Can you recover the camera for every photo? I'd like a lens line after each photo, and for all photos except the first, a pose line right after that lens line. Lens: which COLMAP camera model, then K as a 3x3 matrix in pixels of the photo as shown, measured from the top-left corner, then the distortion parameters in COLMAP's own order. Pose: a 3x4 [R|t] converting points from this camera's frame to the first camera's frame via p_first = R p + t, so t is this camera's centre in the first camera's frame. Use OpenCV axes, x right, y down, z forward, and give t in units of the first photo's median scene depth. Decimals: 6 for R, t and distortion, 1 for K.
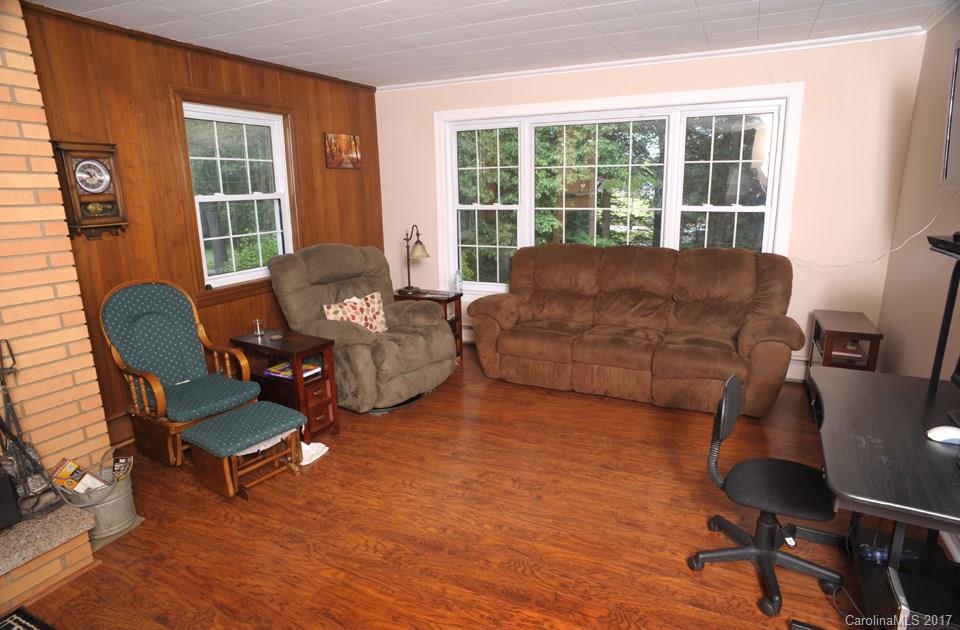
lens RADIAL K [[548.6, 0, 485.4], [0, 548.6, 314.9], [0, 0, 1]] dist [-0.089154, 0.062361]
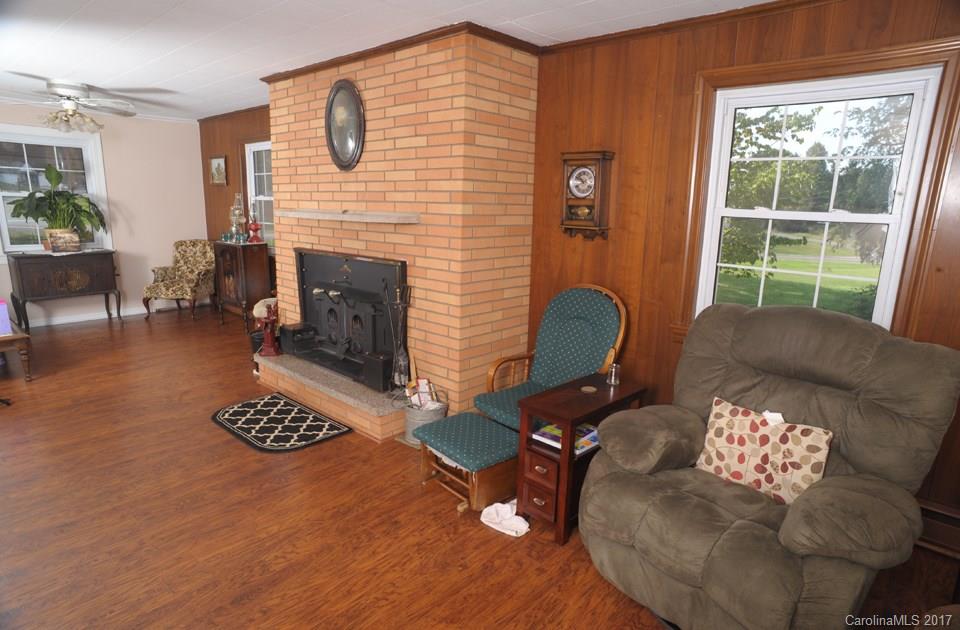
lens RADIAL K [[548.6, 0, 485.4], [0, 548.6, 314.9], [0, 0, 1]] dist [-0.089154, 0.062361]
pose [[-0.275765, 0.213091, -0.937308, 0.312497], [-0.235322, 0.930479, 0.280772, -0.208139], [0.931975, 0.297996, -0.206449, 0.853393]]
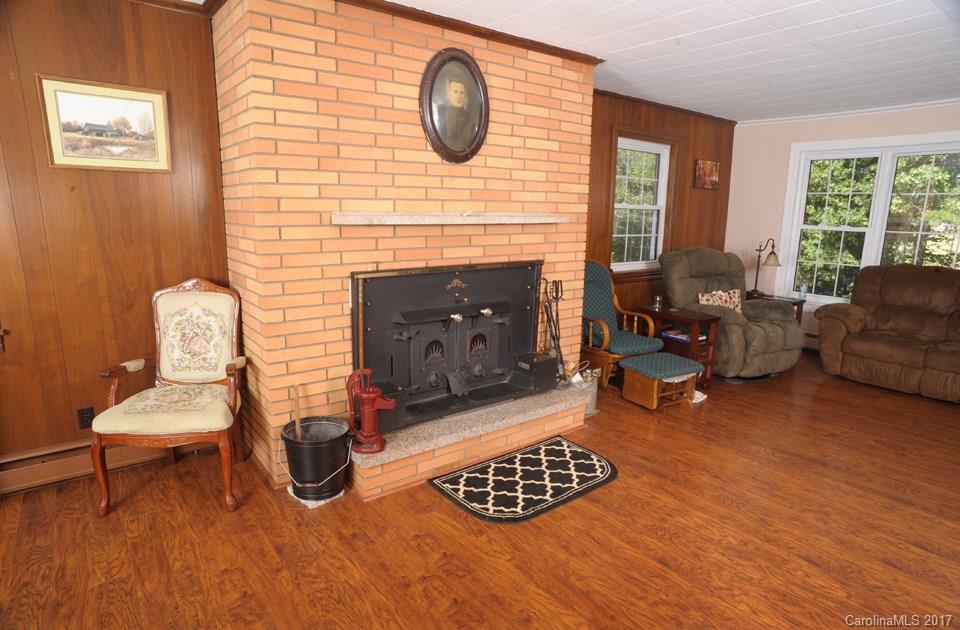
lens RADIAL K [[548.6, 0, 485.4], [0, 548.6, 314.9], [0, 0, 1]] dist [-0.089154, 0.062361]
pose [[0.896863, 0.119365, -0.425897, -0.196822], [-0.134510, 0.990897, -0.005538, 0.107201], [0.421359, 0.062254, 0.904755, -0.366550]]
